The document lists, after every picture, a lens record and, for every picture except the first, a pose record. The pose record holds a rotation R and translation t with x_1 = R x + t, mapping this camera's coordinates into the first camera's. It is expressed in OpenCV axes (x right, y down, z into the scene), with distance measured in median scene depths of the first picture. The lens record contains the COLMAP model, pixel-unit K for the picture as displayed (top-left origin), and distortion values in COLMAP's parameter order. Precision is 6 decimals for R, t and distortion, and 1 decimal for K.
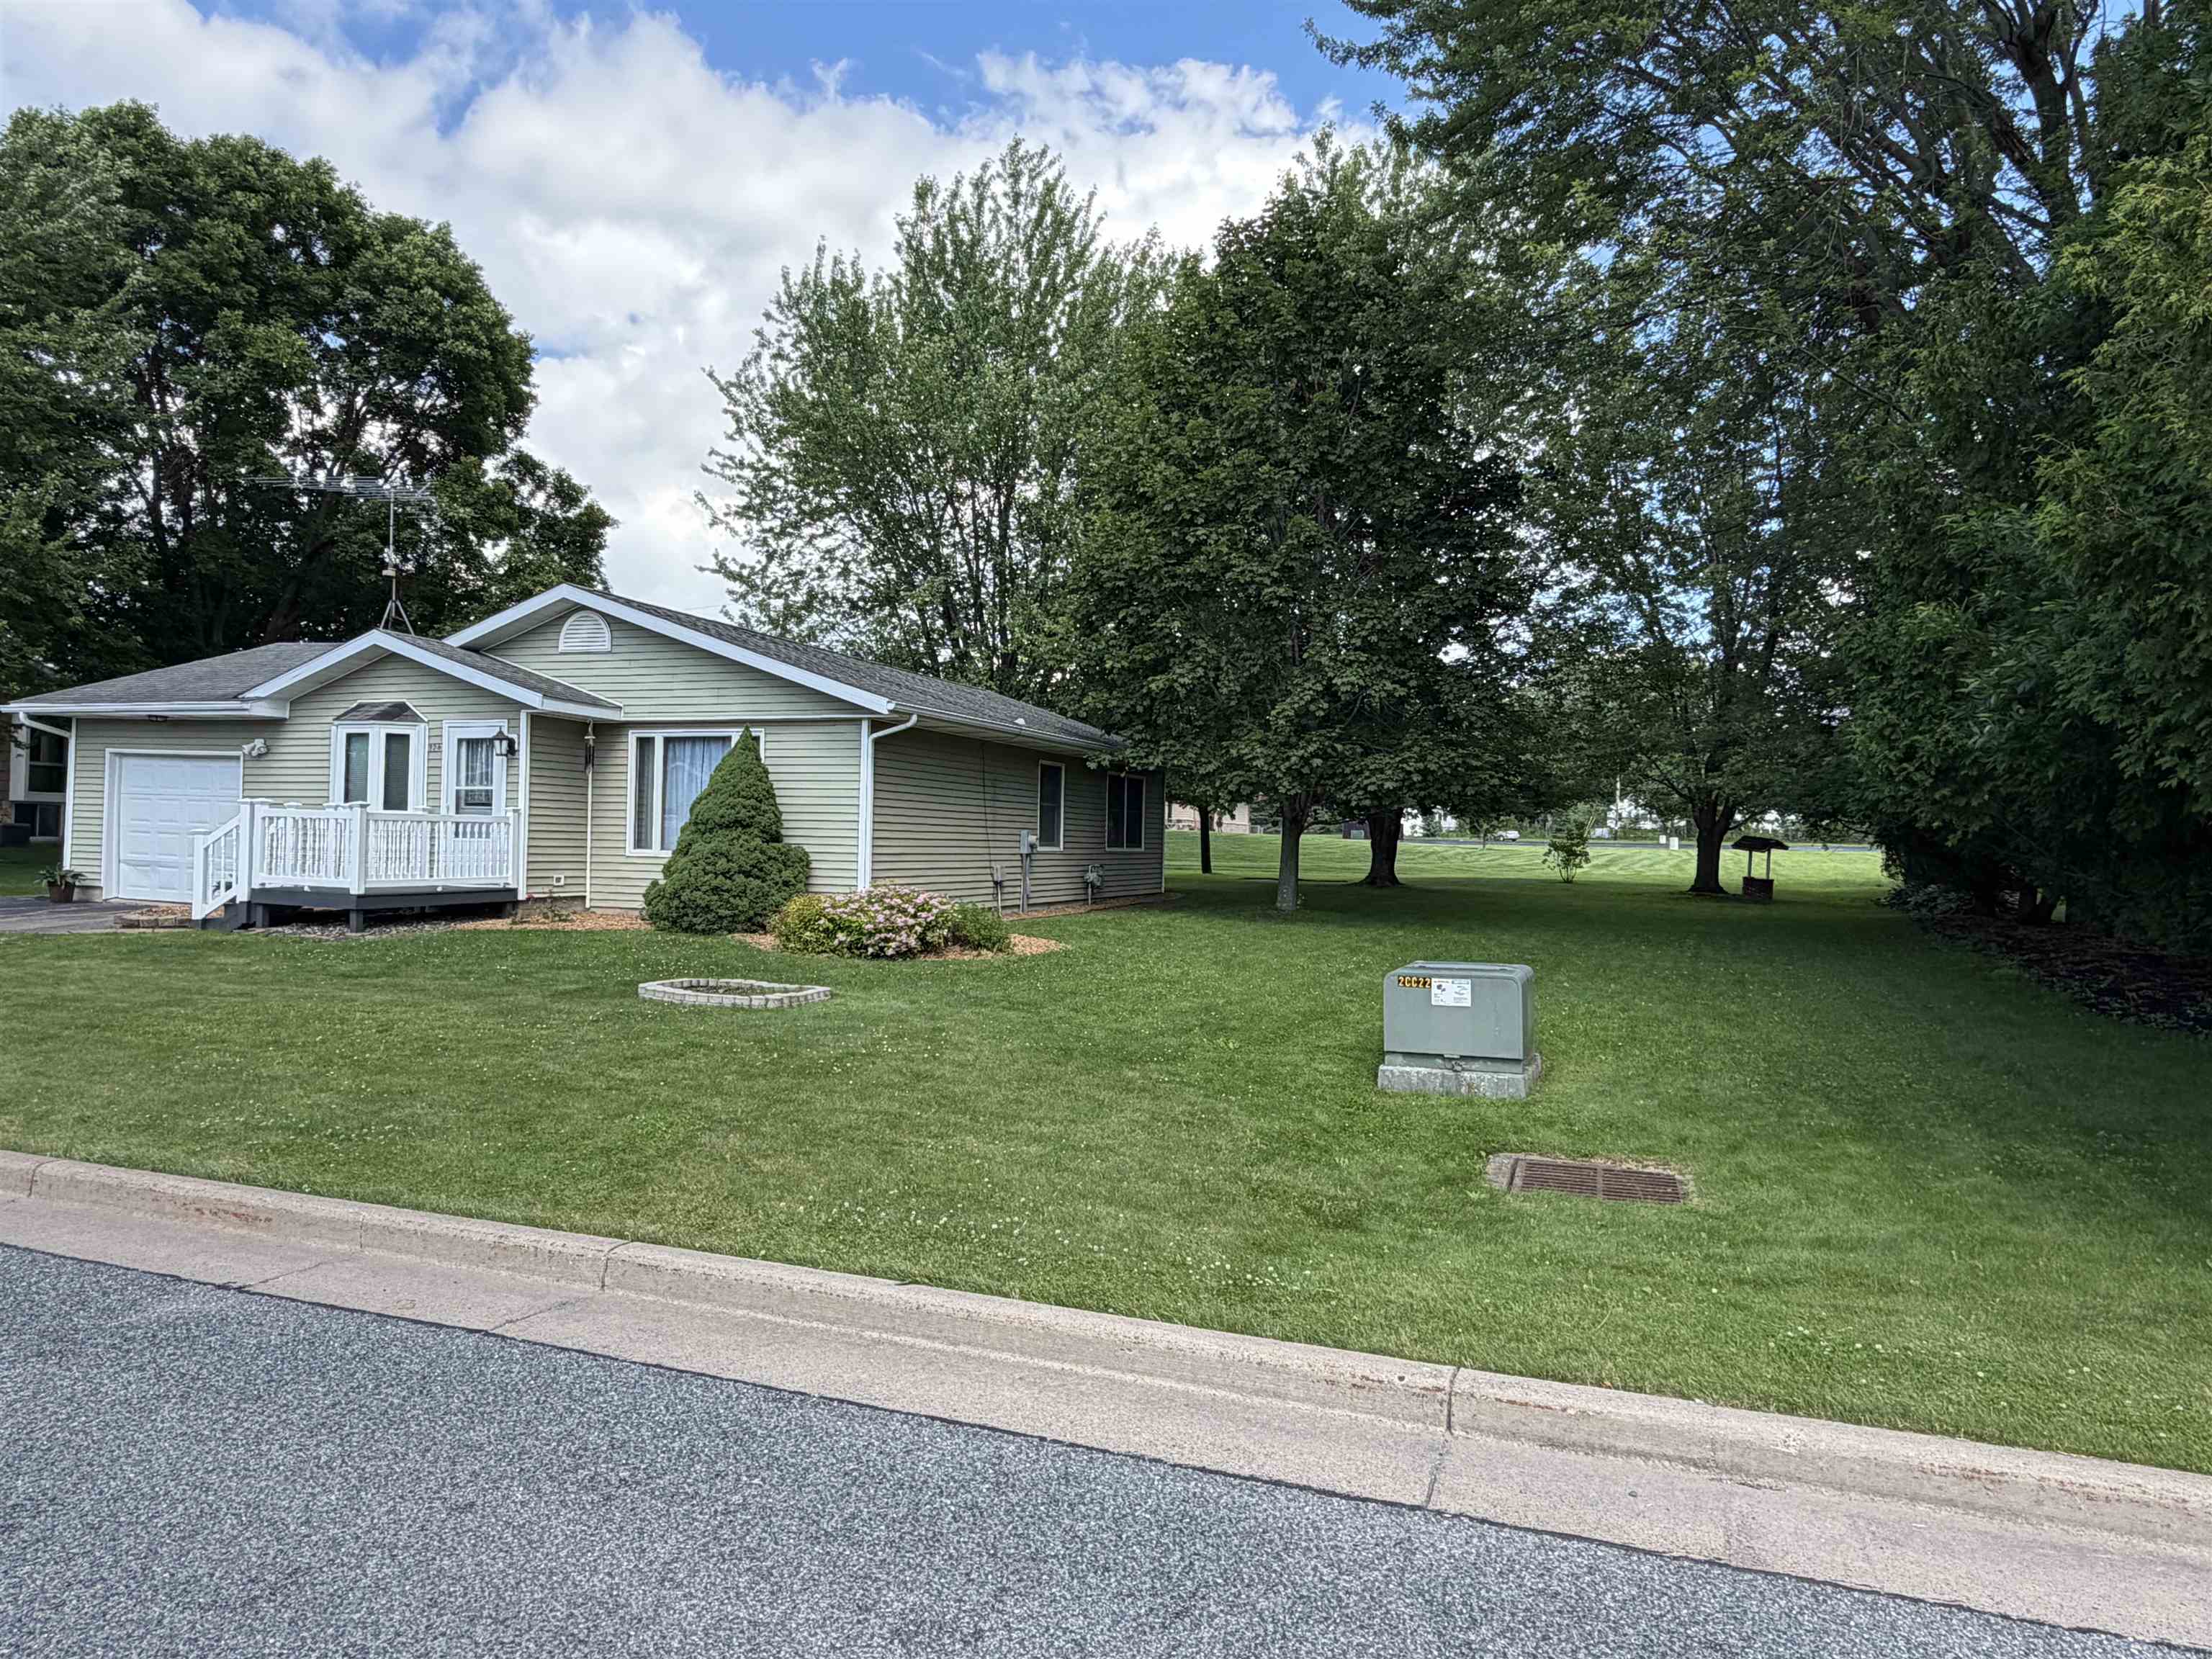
lens RADIAL K [[1379.9, 0, 1098.3], [0, 1379.9, 830.9], [0, 0, 1]] dist [-0.002248, -0.006984]
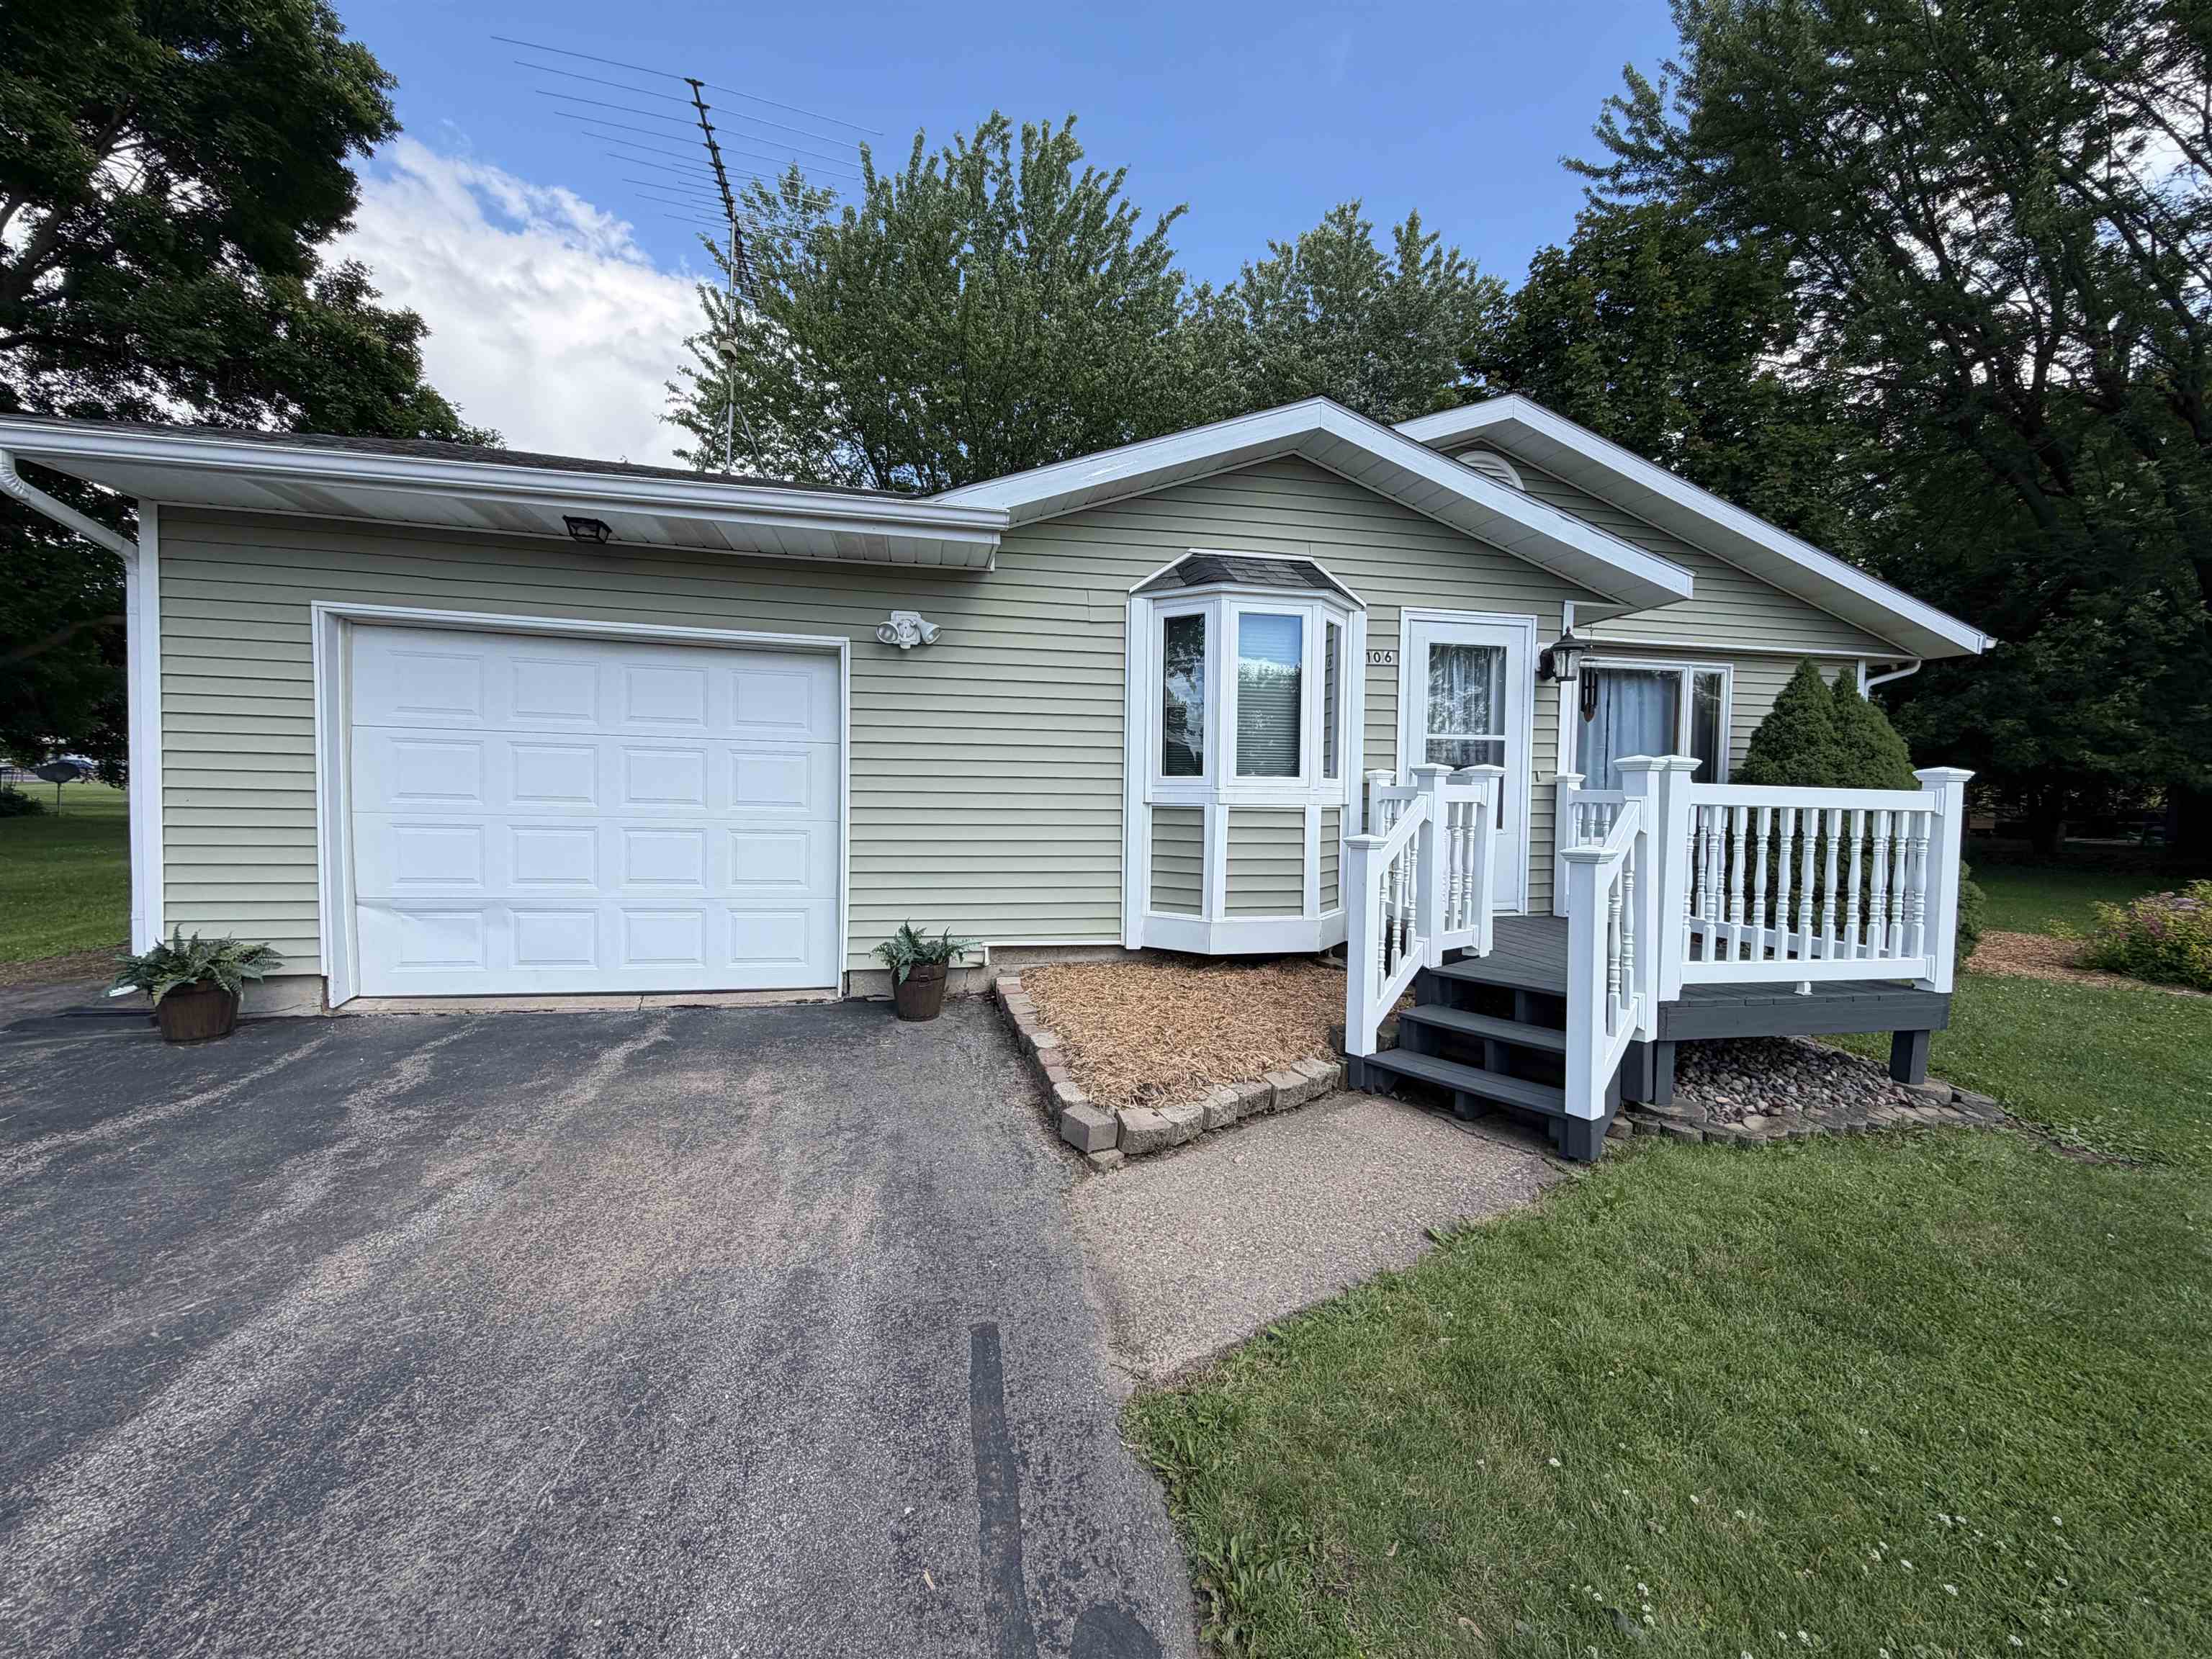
lens RADIAL K [[884.0, 0, 1091.5], [0, 884.0, 824.3], [0, 0, 1]] dist [0.000229, -0.000808]
pose [[0.841705, -0.028809, 0.539169, -0.783881], [-0.001480, 0.998449, 0.055661, -0.016614], [-0.539936, -0.047648, 0.840356, 0.802441]]
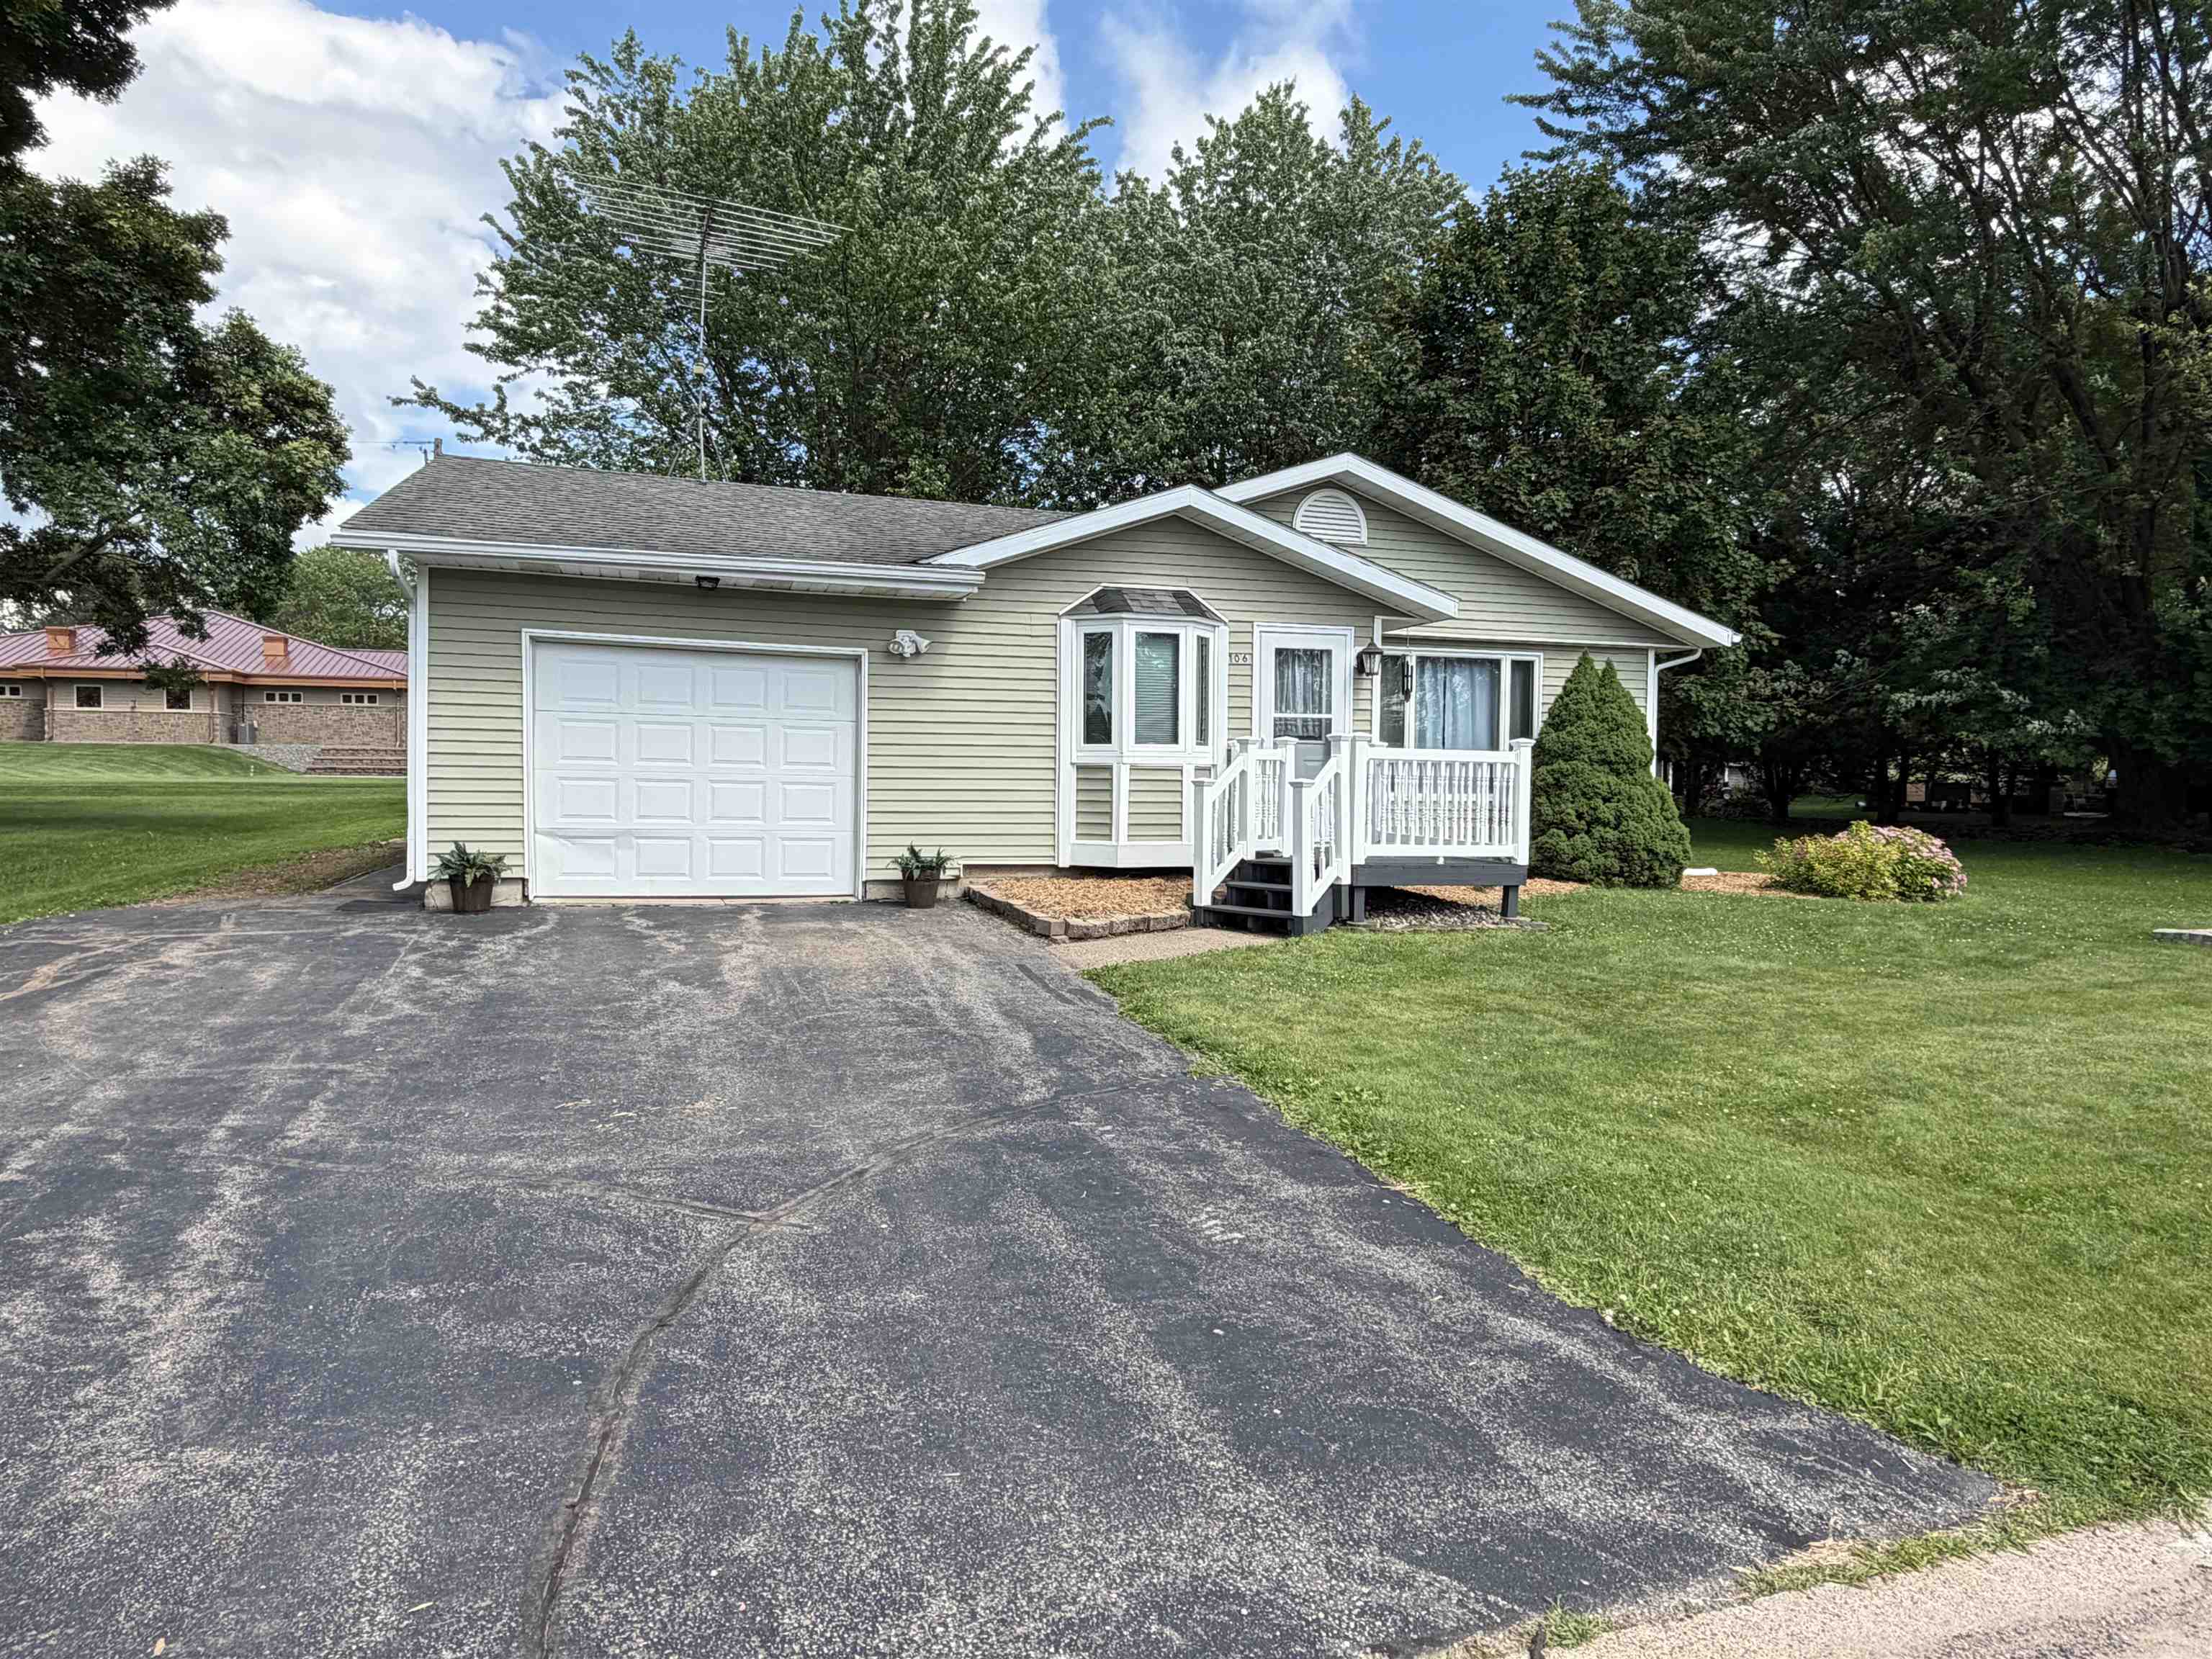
lens RADIAL K [[1379.9, 0, 1118.0], [0, 1379.9, 824.7], [0, 0, 1]] dist [-0.002248, -0.006984]
pose [[0.777446, -0.035994, 0.627919, -1.026894], [0.000521, 0.998398, 0.056587, -0.015079], [-0.628950, -0.043666, 0.776219, 0.488992]]
